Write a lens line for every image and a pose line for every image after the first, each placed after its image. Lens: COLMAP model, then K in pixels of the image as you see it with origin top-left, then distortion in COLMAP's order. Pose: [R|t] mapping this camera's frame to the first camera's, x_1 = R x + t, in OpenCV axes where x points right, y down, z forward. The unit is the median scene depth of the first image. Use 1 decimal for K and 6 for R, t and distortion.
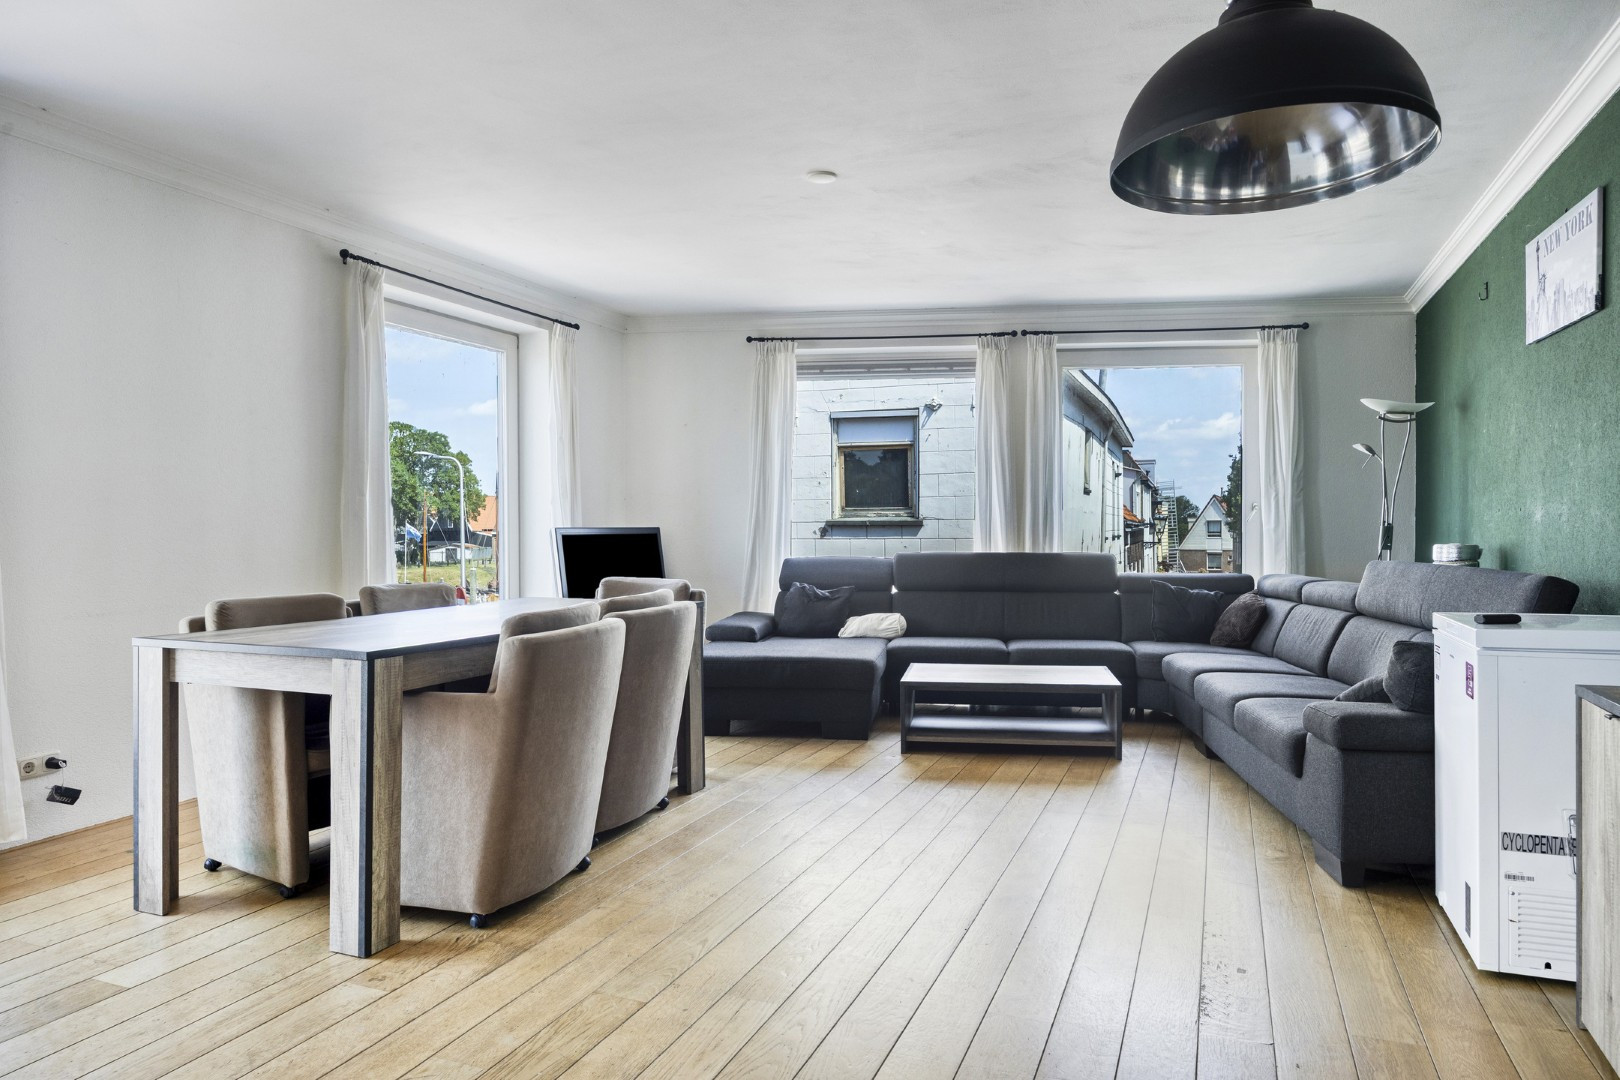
lens RADIAL K [[944.6, 0, 868.8], [0, 944.6, 536.1], [0, 0, 1]] dist [-0.004326, -0.002040]
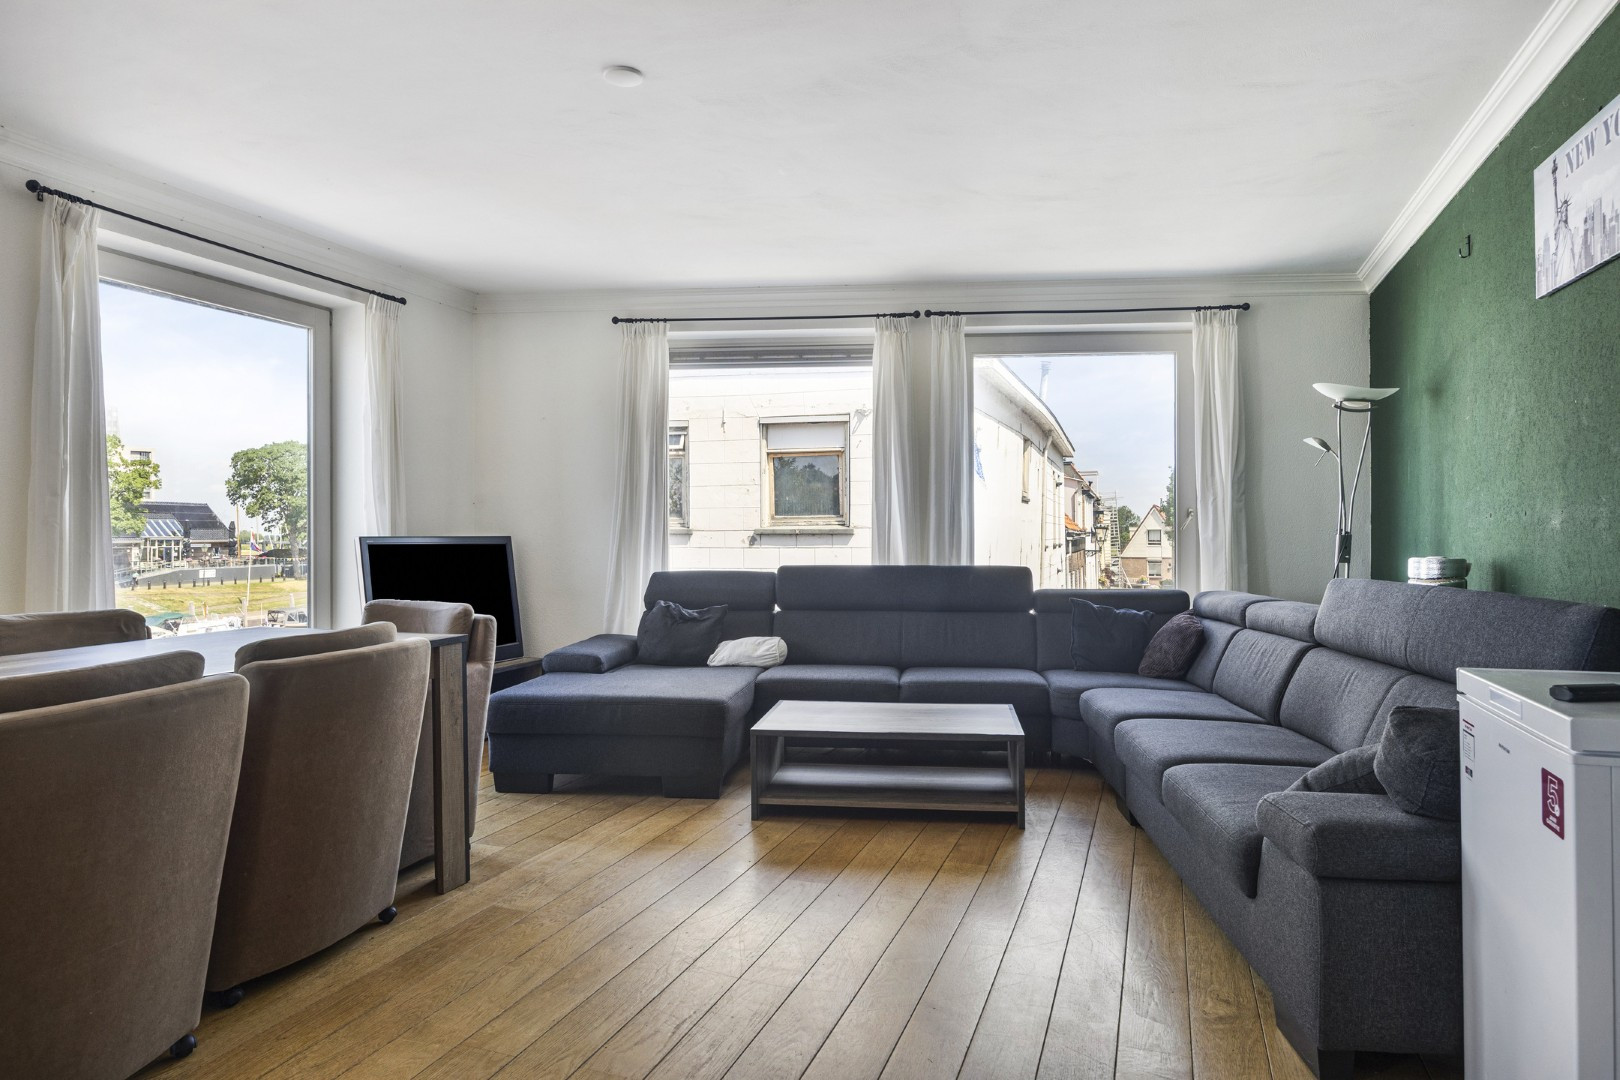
lens RADIAL K [[904.4, 0, 852.2], [0, 904.4, 531.2], [0, 0, 1]] dist [-0.007858, 0.000763]
pose [[0.999616, 0.000256, 0.027710, 0.092967], [0.000148, 0.999894, -0.014567, -0.002310], [-0.027711, 0.014566, 0.999510, 0.220144]]
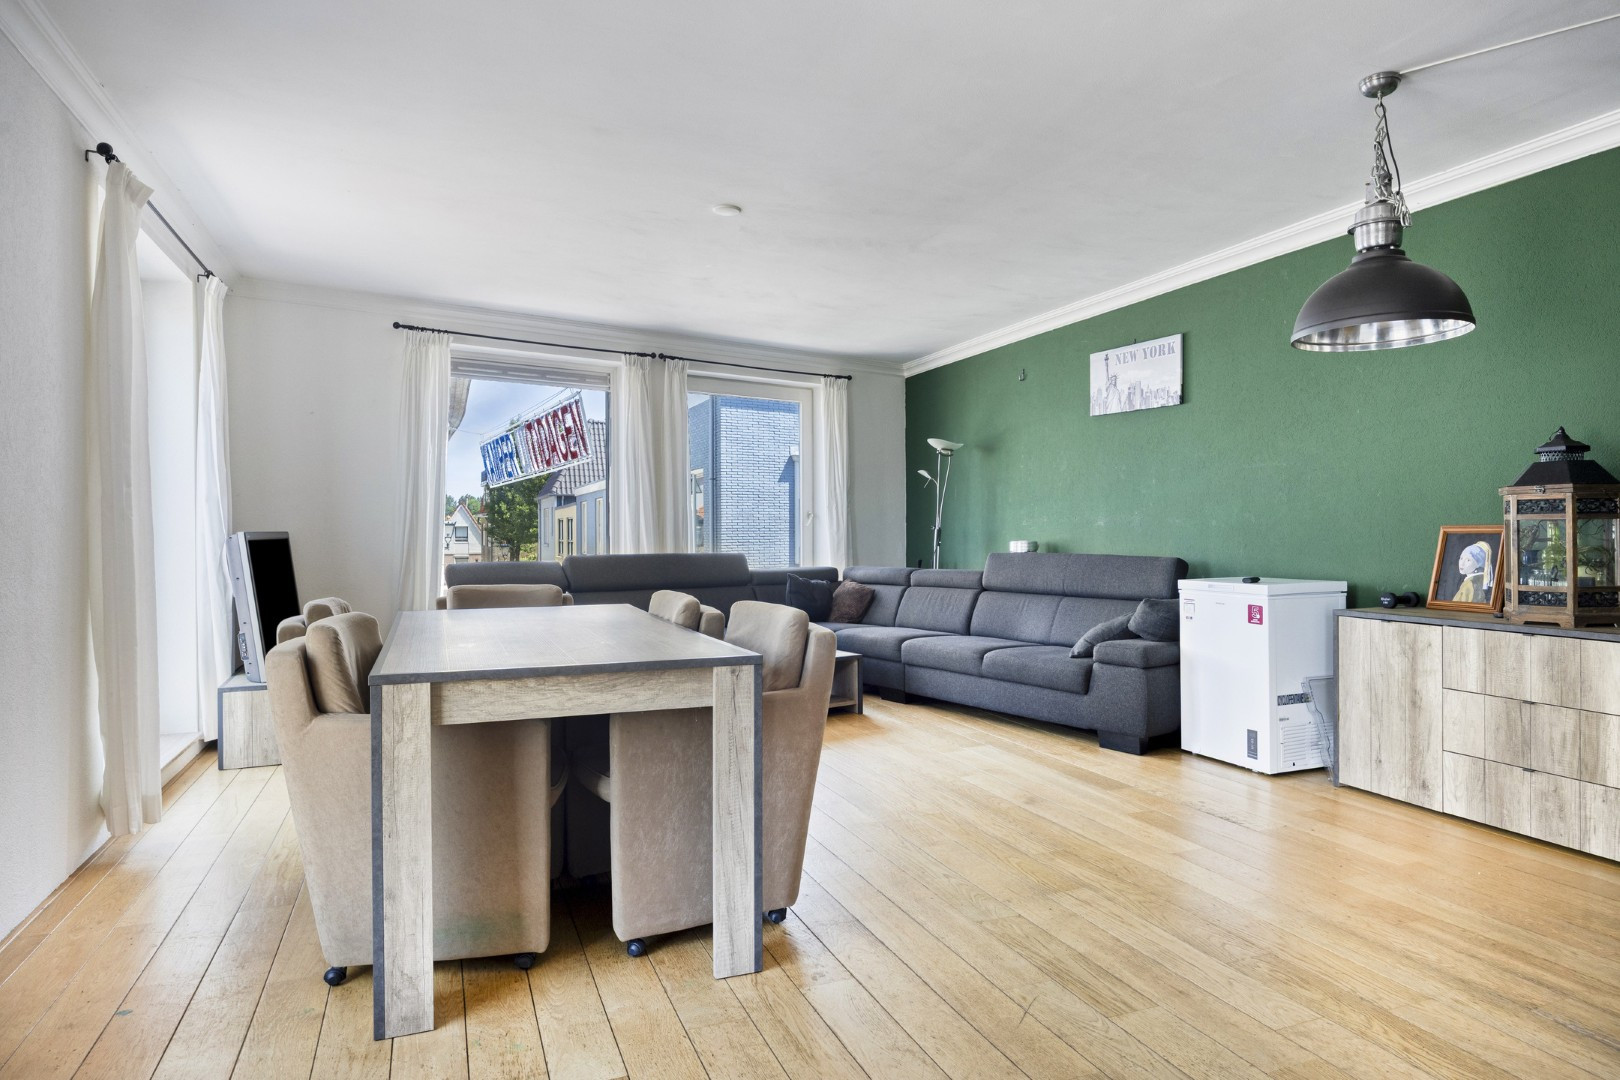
lens RADIAL K [[904.4, 0, 770.4], [0, 904.4, 534.1], [0, 0, 1]] dist [-0.007858, 0.000763]
pose [[0.764260, -0.002945, 0.644902, -0.553545], [0.008110, 0.999954, -0.005045, 0.001111], [-0.644857, 0.009086, 0.764249, 0.137043]]
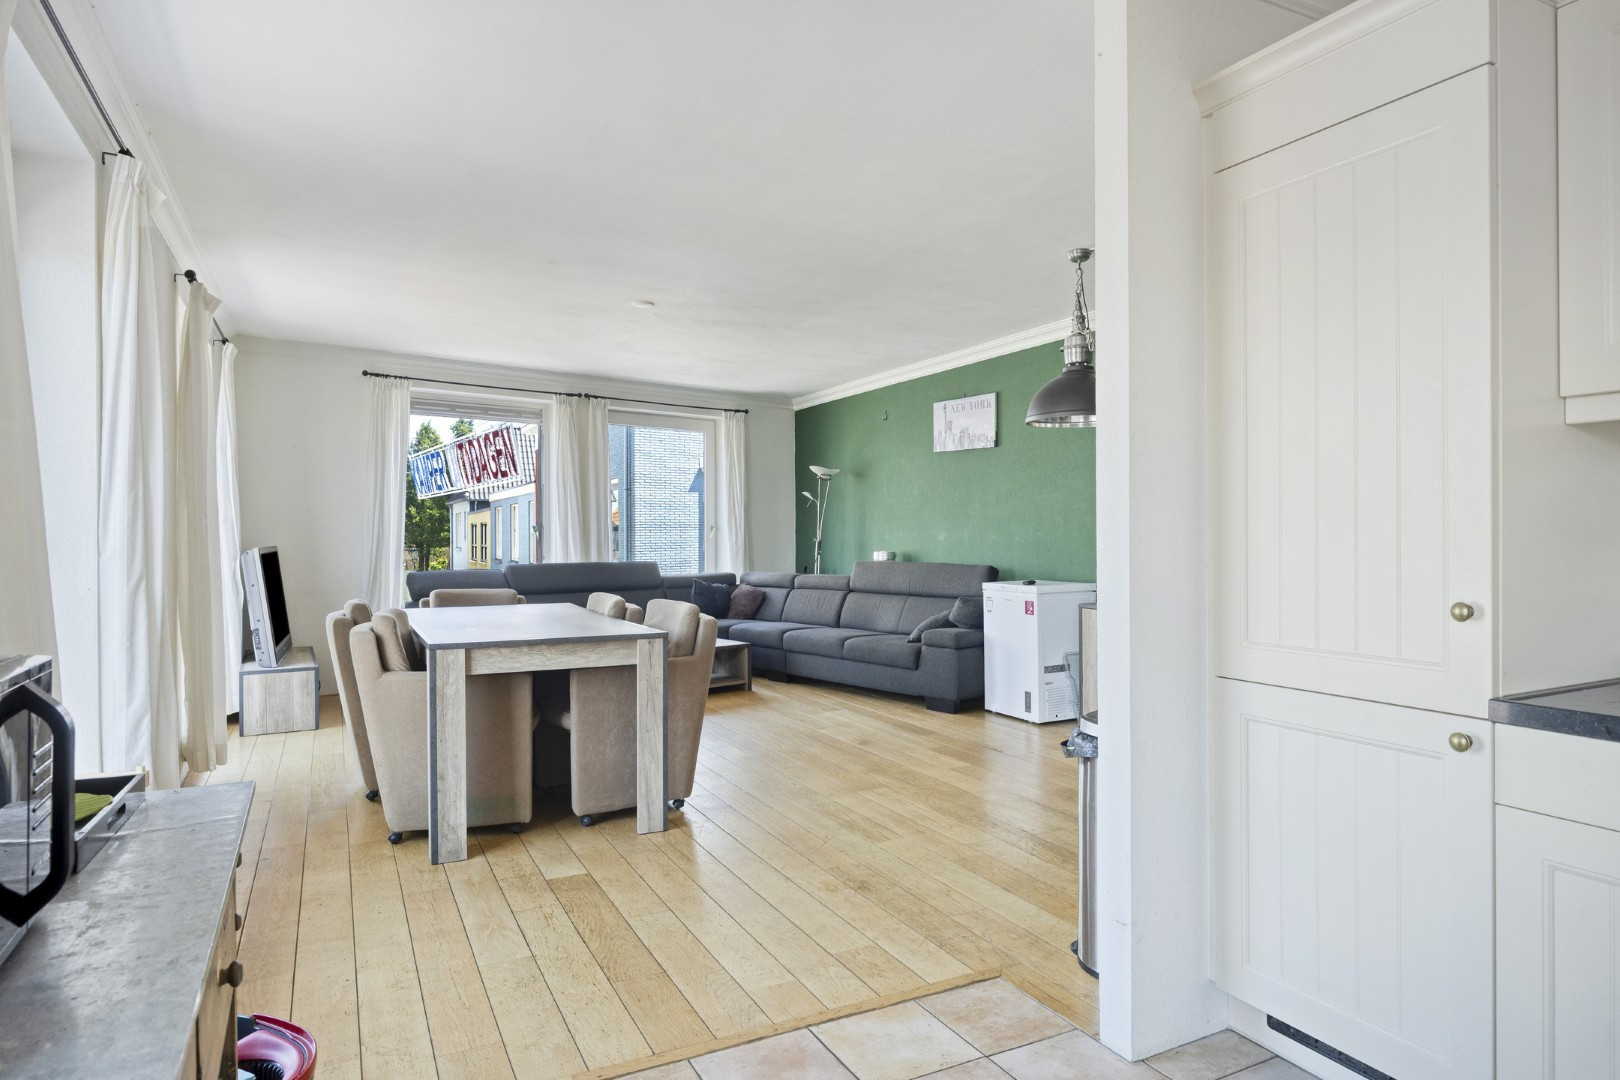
lens RADIAL K [[904.4, 0, 756.3], [0, 904.4, 533.3], [0, 0, 1]] dist [-0.007858, 0.000763]
pose [[0.709572, -0.000701, 0.704632, -0.726586], [0.009154, 0.999924, -0.008223, -0.013298], [-0.704573, 0.012285, 0.709525, -0.080653]]
